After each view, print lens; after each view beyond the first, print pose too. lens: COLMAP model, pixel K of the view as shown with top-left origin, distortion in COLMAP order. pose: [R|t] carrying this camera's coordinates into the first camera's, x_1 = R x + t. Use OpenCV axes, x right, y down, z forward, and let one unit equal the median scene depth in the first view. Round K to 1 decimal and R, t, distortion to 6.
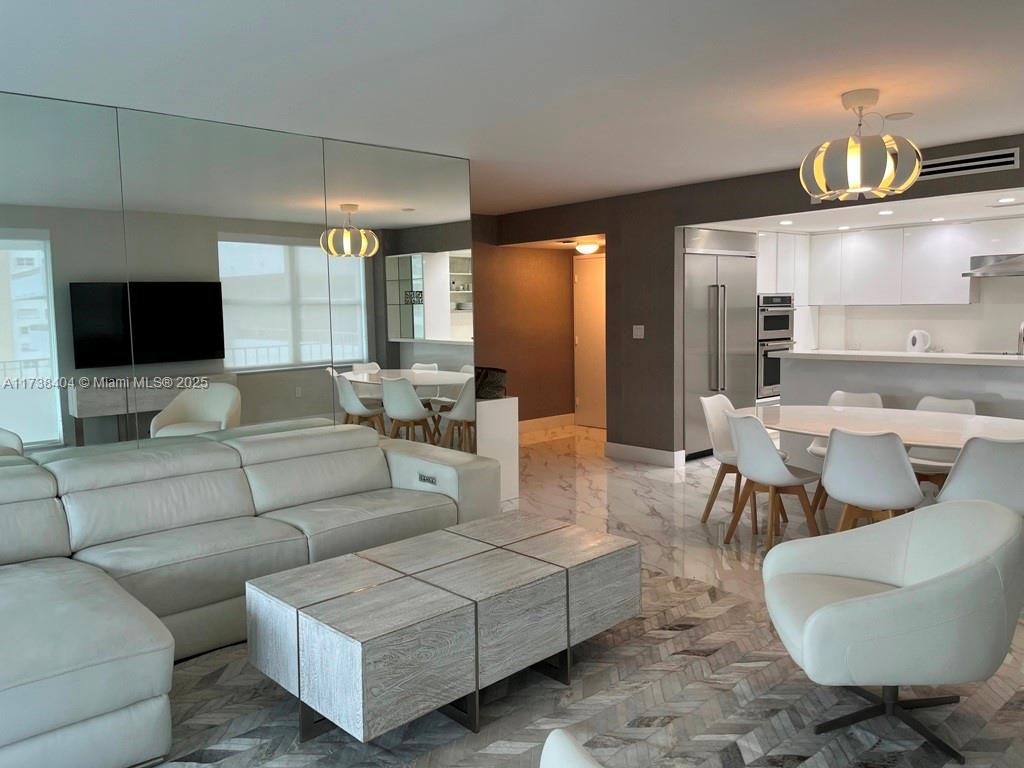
lens RADIAL K [[768.7, 0, 511.9], [0, 768.7, 375.4], [0, 0, 1]] dist [0.061182, -0.087757]
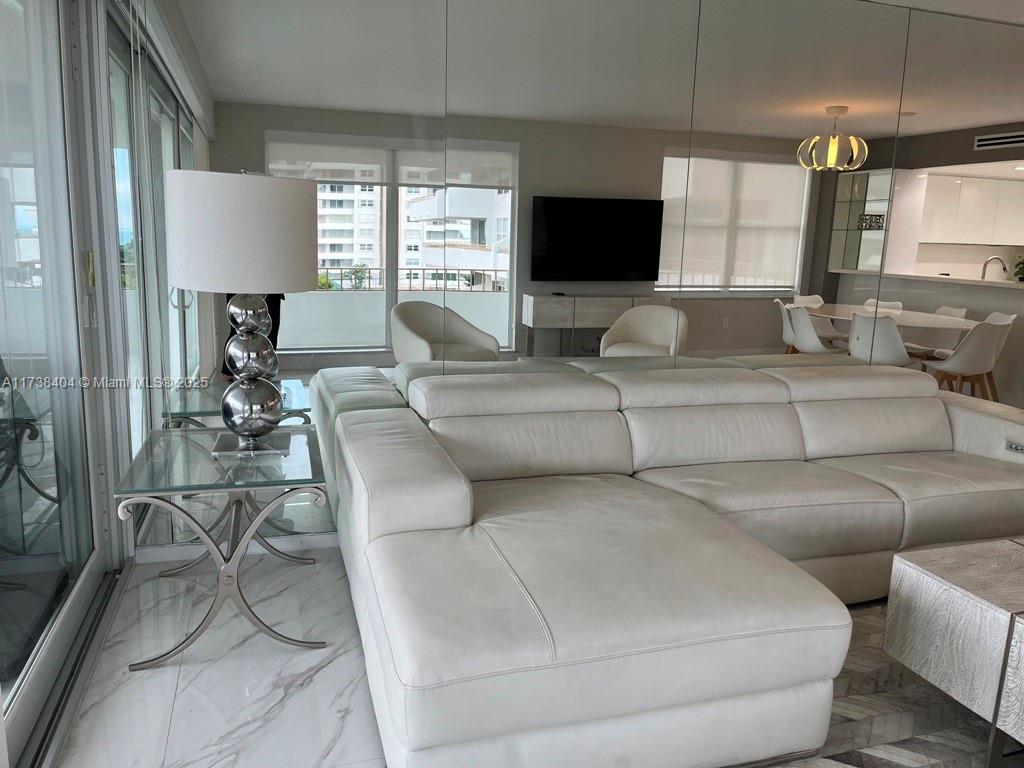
lens RADIAL K [[768.7, 0, 511.9], [0, 768.7, 375.4], [0, 0, 1]] dist [0.061182, -0.087757]
pose [[0.904757, 0.117671, -0.409351, -0.276620], [-0.081510, 0.991152, 0.104757, 0.022232], [0.418056, -0.061413, 0.906343, 0.085292]]
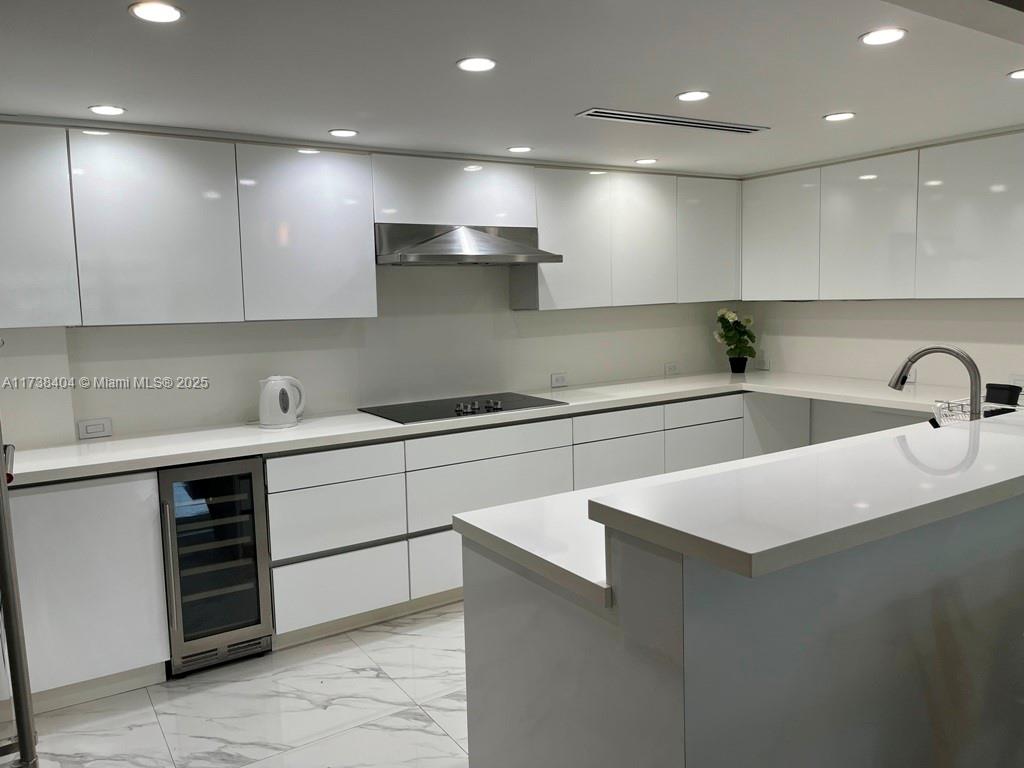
lens RADIAL K [[773.5, 0, 516.6], [0, 773.5, 372.8], [0, 0, 1]] dist [0.065505, -0.092163]
pose [[0.173005, -0.073212, 0.982196, 0.186196], [0.113703, 0.992051, 0.053919, -0.130160], [-0.978336, 0.102351, 0.179954, 1.475765]]
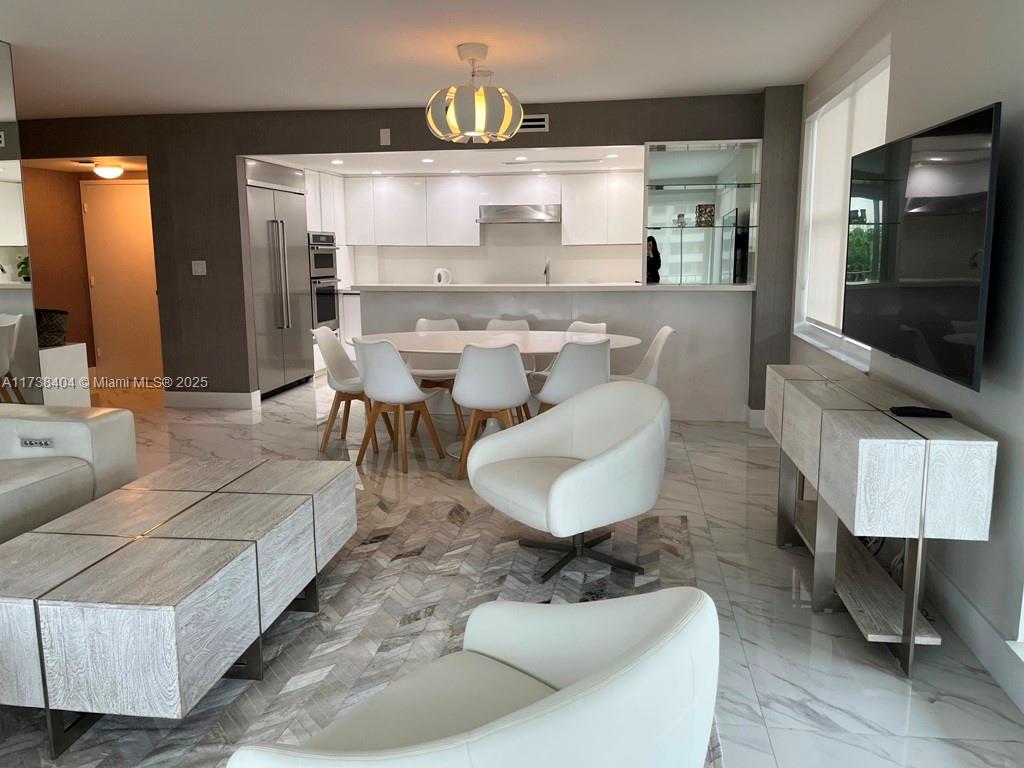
lens RADIAL K [[773.5, 0, 516.6], [0, 773.5, 372.8], [0, 0, 1]] dist [0.065505, -0.092163]
pose [[0.774013, -0.084294, 0.627533, -0.238850], [0.045725, 0.995952, 0.077384, 0.023458], [-0.631516, -0.031202, 0.774735, 0.060153]]
